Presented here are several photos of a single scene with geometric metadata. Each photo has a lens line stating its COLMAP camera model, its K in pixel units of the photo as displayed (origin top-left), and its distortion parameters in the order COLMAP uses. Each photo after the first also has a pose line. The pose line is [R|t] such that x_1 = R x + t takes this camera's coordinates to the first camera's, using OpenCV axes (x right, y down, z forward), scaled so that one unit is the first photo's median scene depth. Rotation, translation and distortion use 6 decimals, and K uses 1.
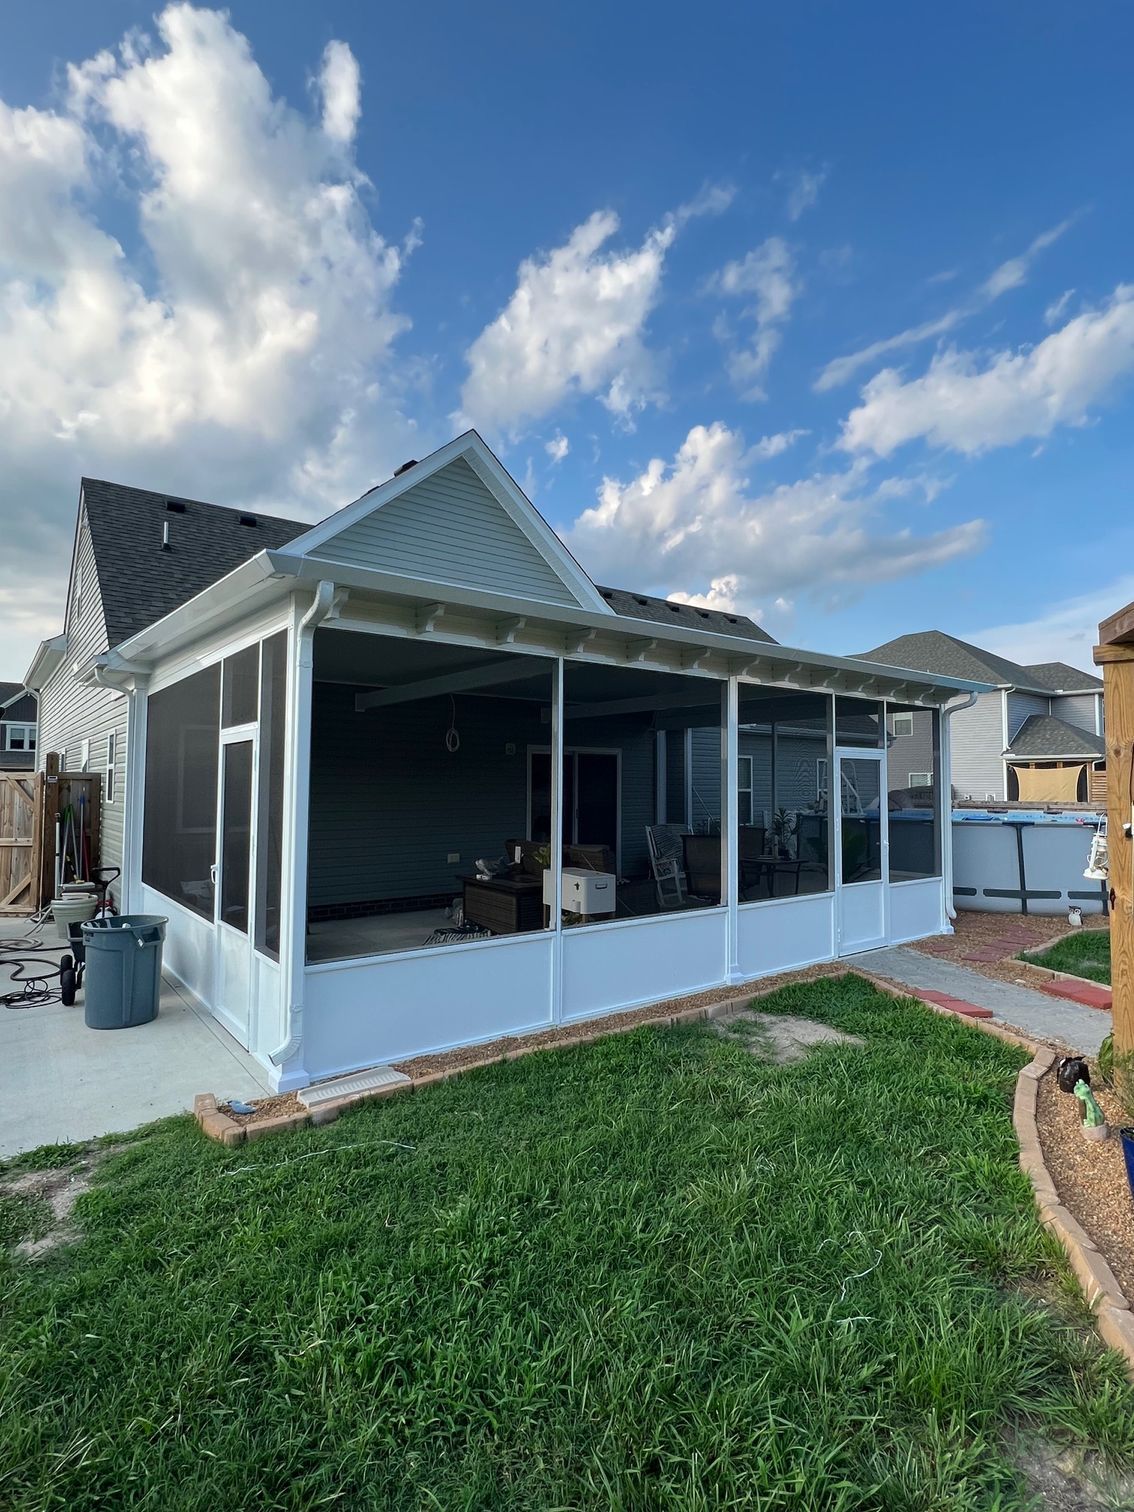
lens RADIAL K [[762.5, 0, 566.7], [0, 762.5, 741.4], [0, 0, 1]] dist [-0.001713, -0.000225]
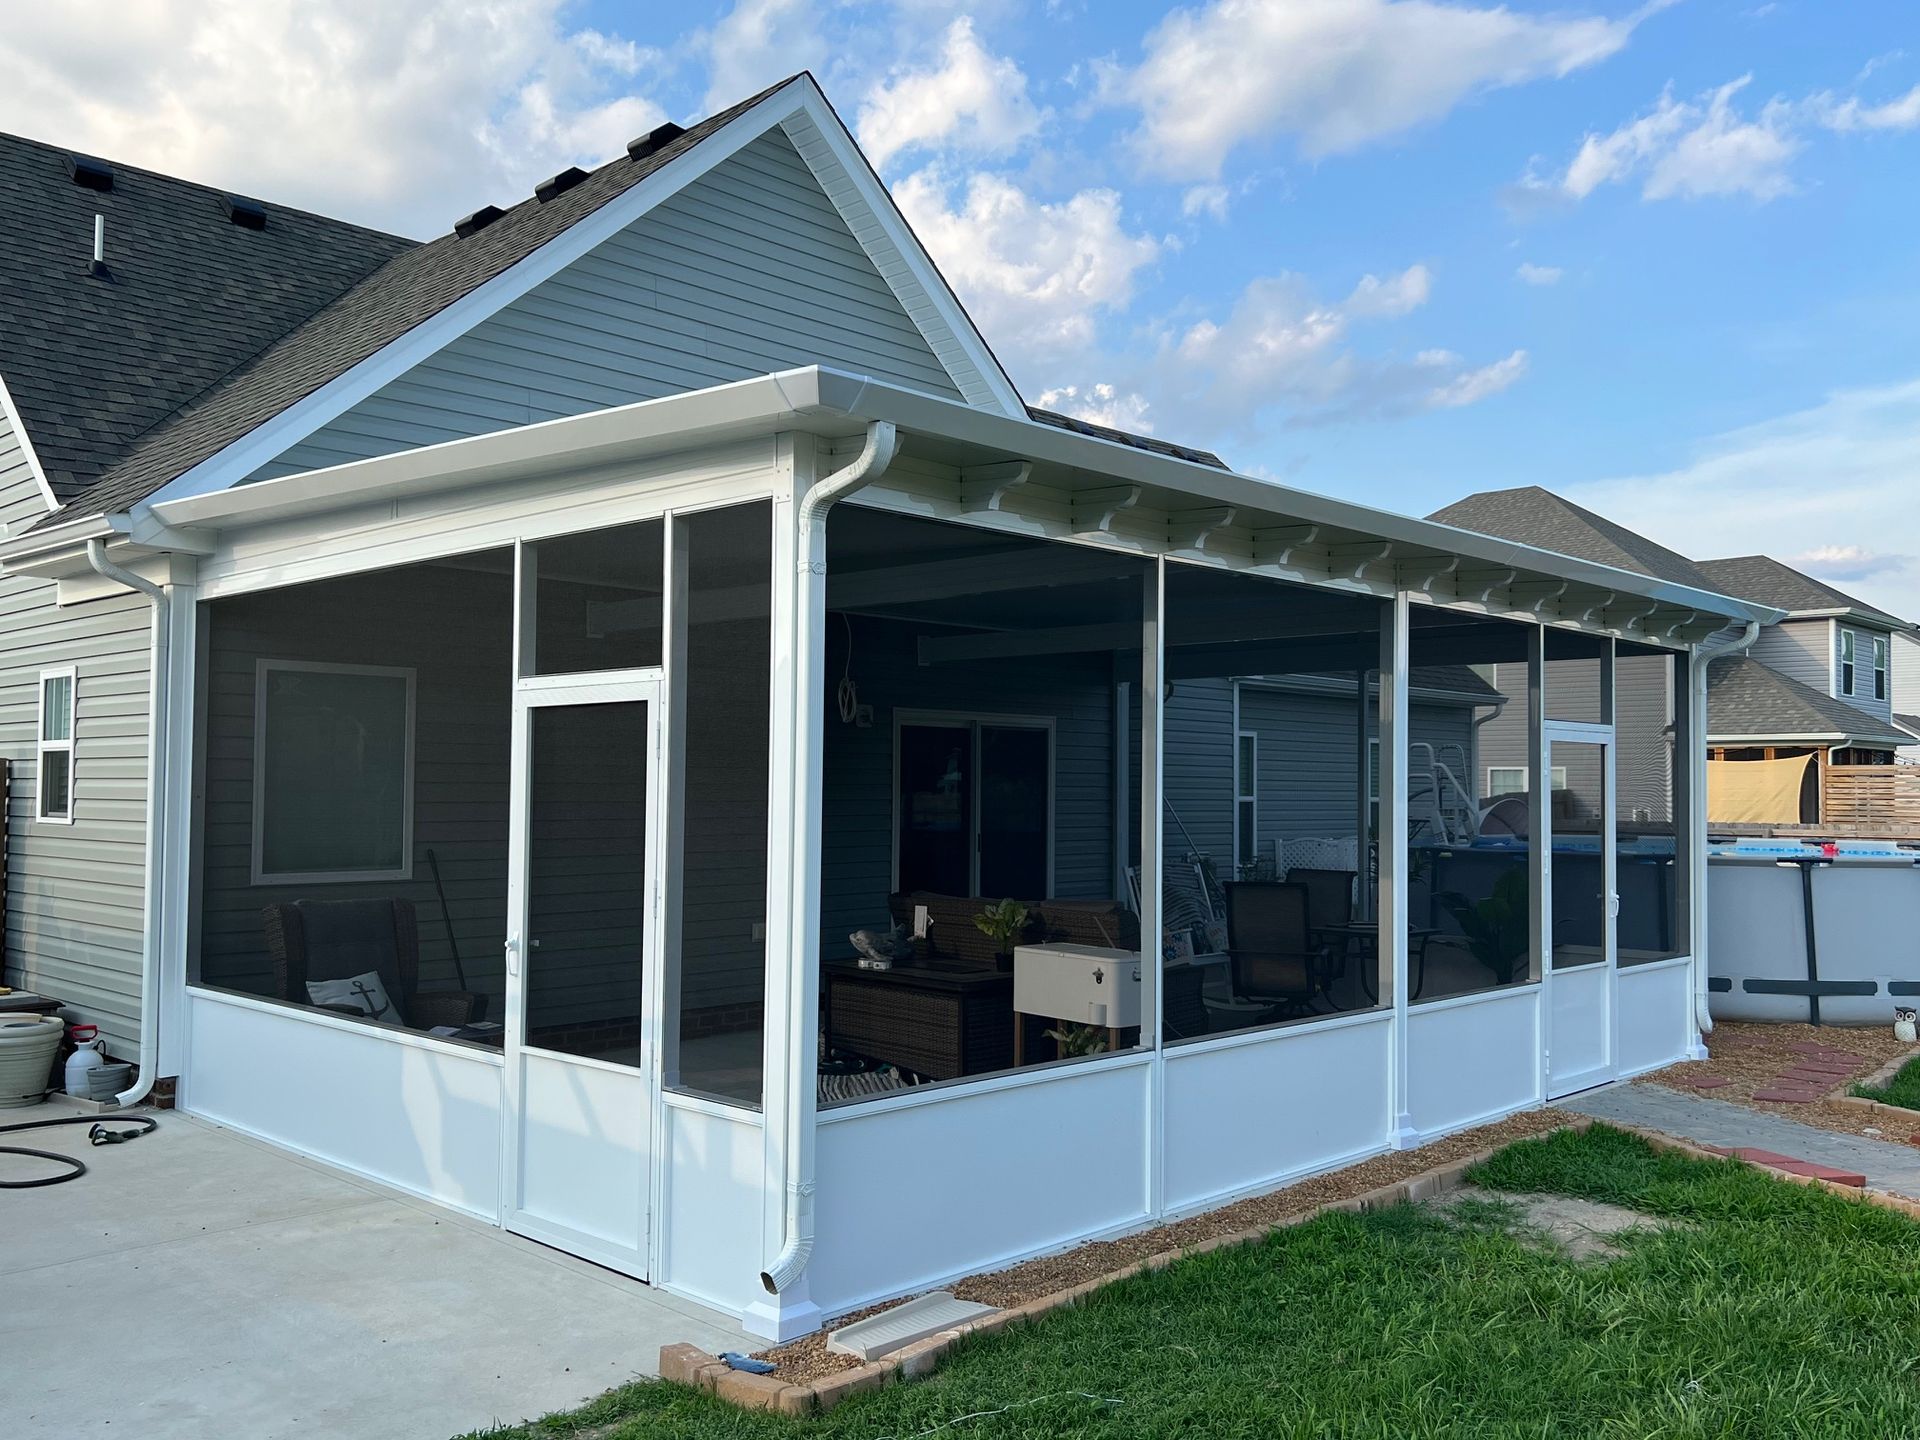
lens RADIAL K [[1629.9, 0, 959.4], [0, 1629.9, 719.2], [0, 0, 1]] dist [0.062271, -0.079643]
pose [[0.988342, 0.010305, 0.151899, -0.303240], [-0.012636, 0.999817, 0.014383, -0.007013], [-0.151723, -0.016135, 0.988291, -0.135011]]
